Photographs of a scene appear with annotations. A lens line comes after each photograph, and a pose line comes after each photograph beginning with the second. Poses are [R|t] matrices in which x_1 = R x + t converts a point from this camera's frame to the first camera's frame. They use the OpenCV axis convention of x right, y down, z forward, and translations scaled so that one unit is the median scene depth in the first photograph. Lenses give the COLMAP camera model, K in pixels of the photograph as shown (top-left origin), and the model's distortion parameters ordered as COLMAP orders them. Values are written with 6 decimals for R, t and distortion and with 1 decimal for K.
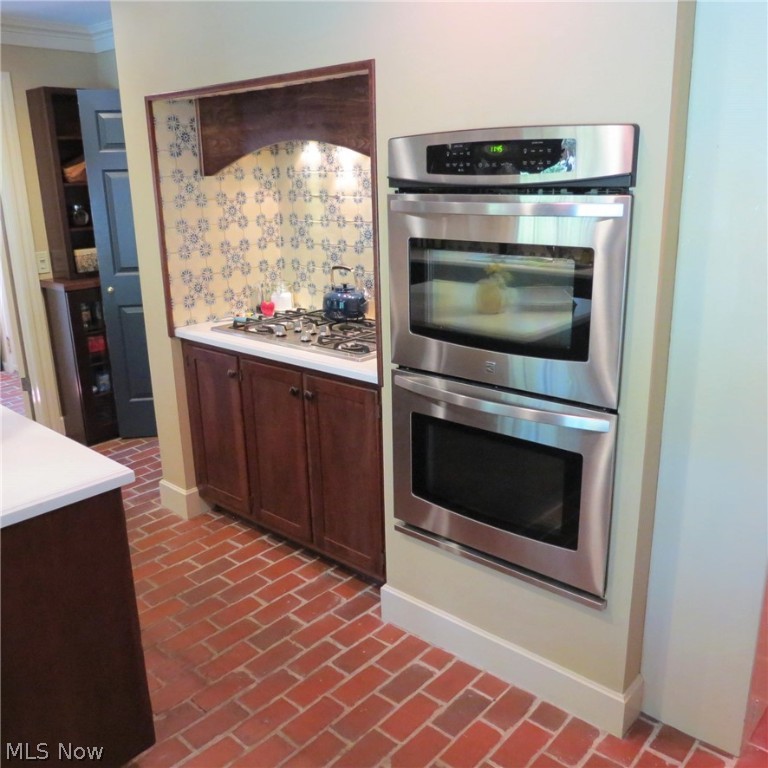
lens RADIAL K [[730.0, 0, 382.5], [0, 730.0, 384.8], [0, 0, 1]] dist [-0.033945, 0.018065]
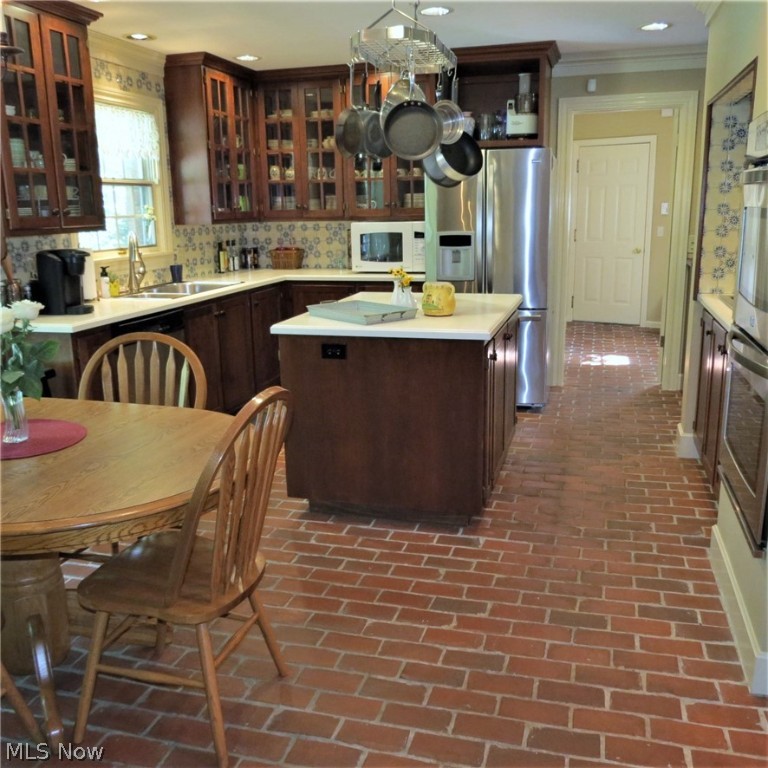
lens RADIAL K [[730.0, 0, 382.5], [0, 730.0, 384.8], [0, 0, 1]] dist [-0.033945, 0.018065]
pose [[0.442830, 0.225424, -0.867805, 0.547616], [-0.244300, 0.961593, 0.125124, 0.044301], [0.862681, 0.156596, 0.480894, -0.002408]]
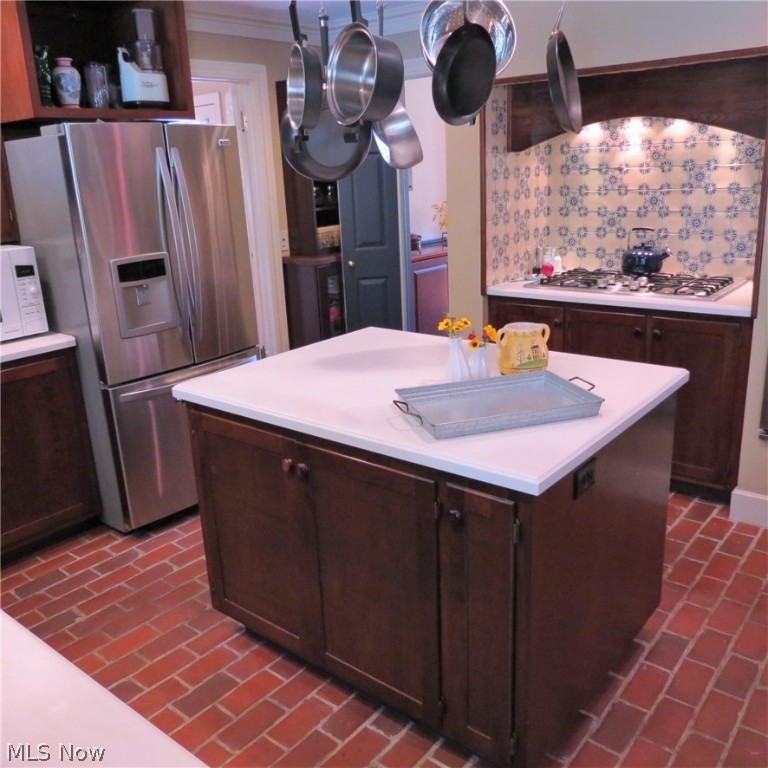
lens RADIAL K [[730.0, 0, 382.5], [0, 730.0, 384.8], [0, 0, 1]] dist [-0.033945, 0.018065]
pose [[0.998788, -0.036677, 0.032828, -0.481551], [0.036496, 0.999315, 0.006108, 0.060294], [-0.033029, -0.004902, 0.999442, -0.127349]]
